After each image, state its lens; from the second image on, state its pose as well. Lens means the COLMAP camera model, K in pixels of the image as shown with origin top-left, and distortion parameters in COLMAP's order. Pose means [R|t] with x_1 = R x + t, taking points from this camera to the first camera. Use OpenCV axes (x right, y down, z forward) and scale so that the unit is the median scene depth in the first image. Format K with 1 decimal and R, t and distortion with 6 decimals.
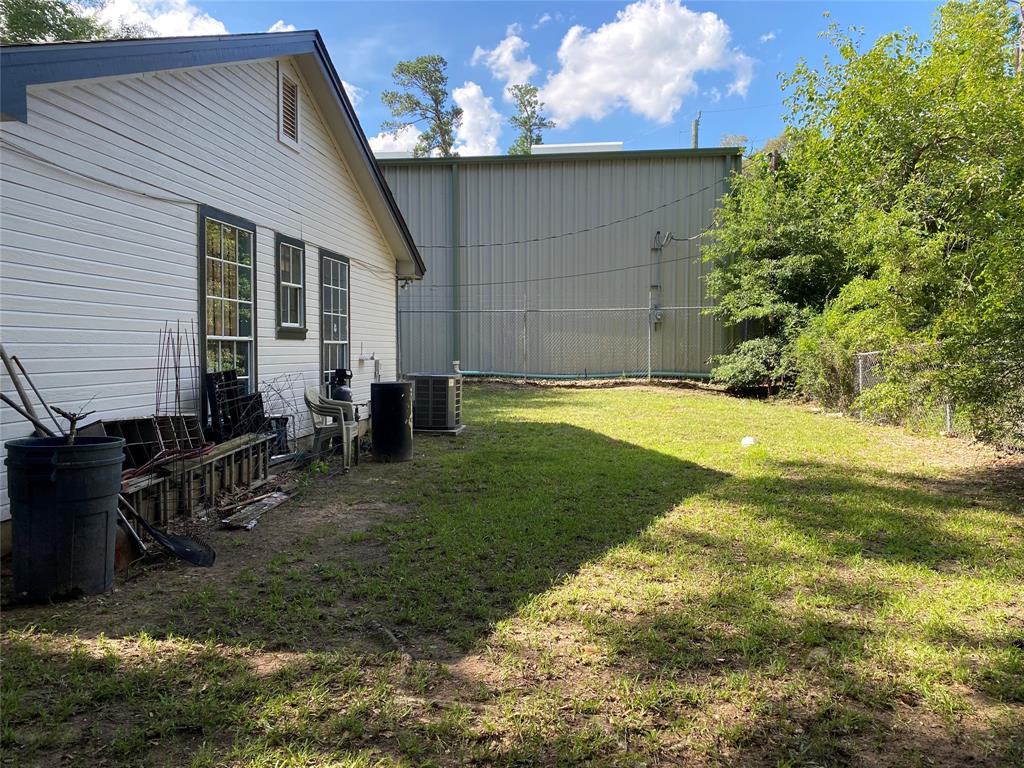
lens RADIAL K [[784.3, 0, 510.8], [0, 784.3, 370.6], [0, 0, 1]] dist [0.044975, -0.049254]
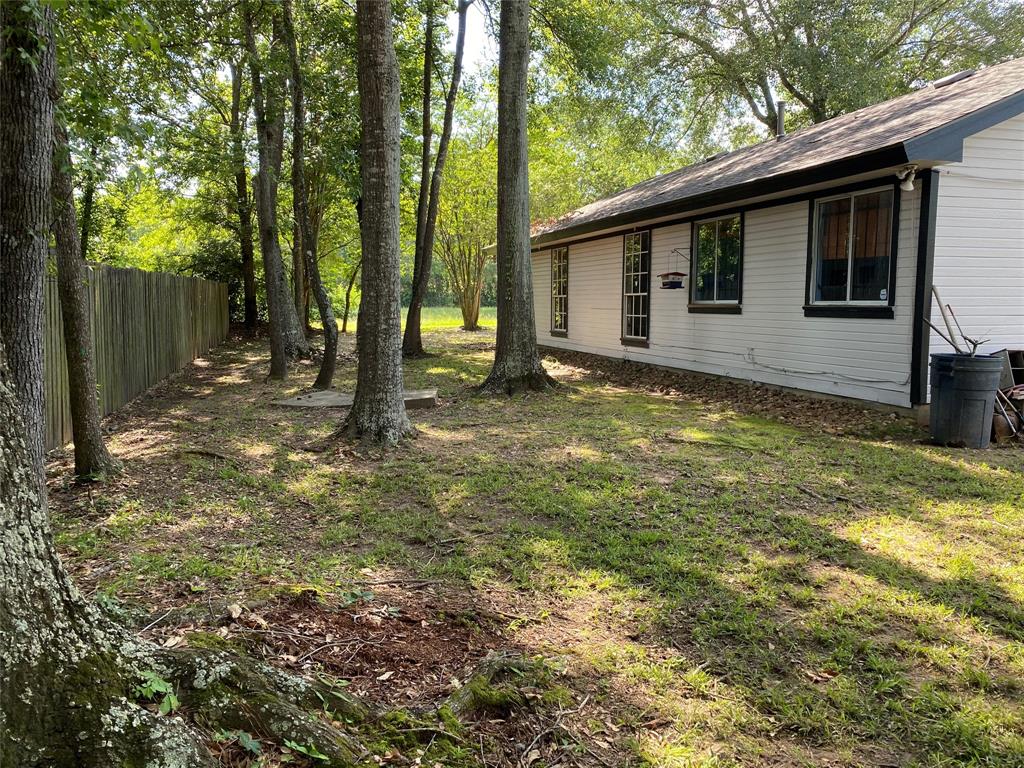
lens RADIAL K [[784.3, 0, 500.1], [0, 784.3, 370.5], [0, 0, 1]] dist [0.044975, -0.049254]
pose [[0.391212, 0.085486, -0.916321, 0.270489], [-0.029497, 0.996330, 0.080357, 0.007028], [0.919828, -0.004409, 0.392298, -0.256986]]
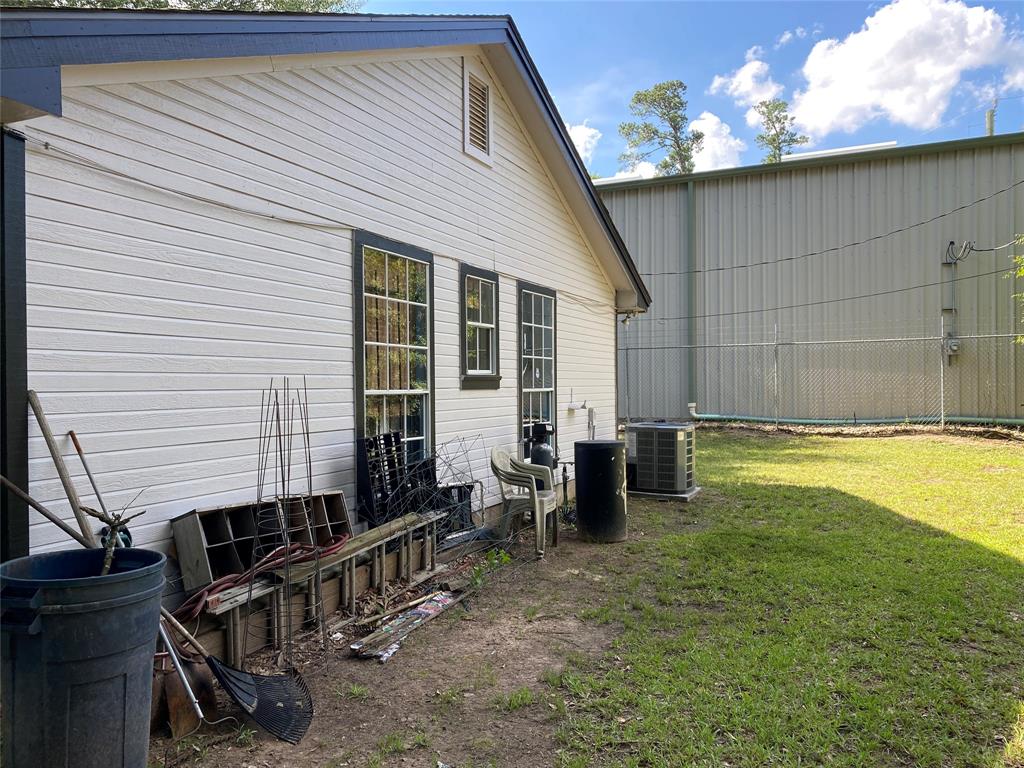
lens RADIAL K [[784.3, 0, 499.3], [0, 784.3, 391.5], [0, 0, 1]] dist [0.044975, -0.049254]
pose [[0.950137, -0.005895, -0.311776, -0.000218], [0.000299, 0.999838, -0.017994, -0.022058], [0.311832, 0.017004, 0.949985, 0.210884]]
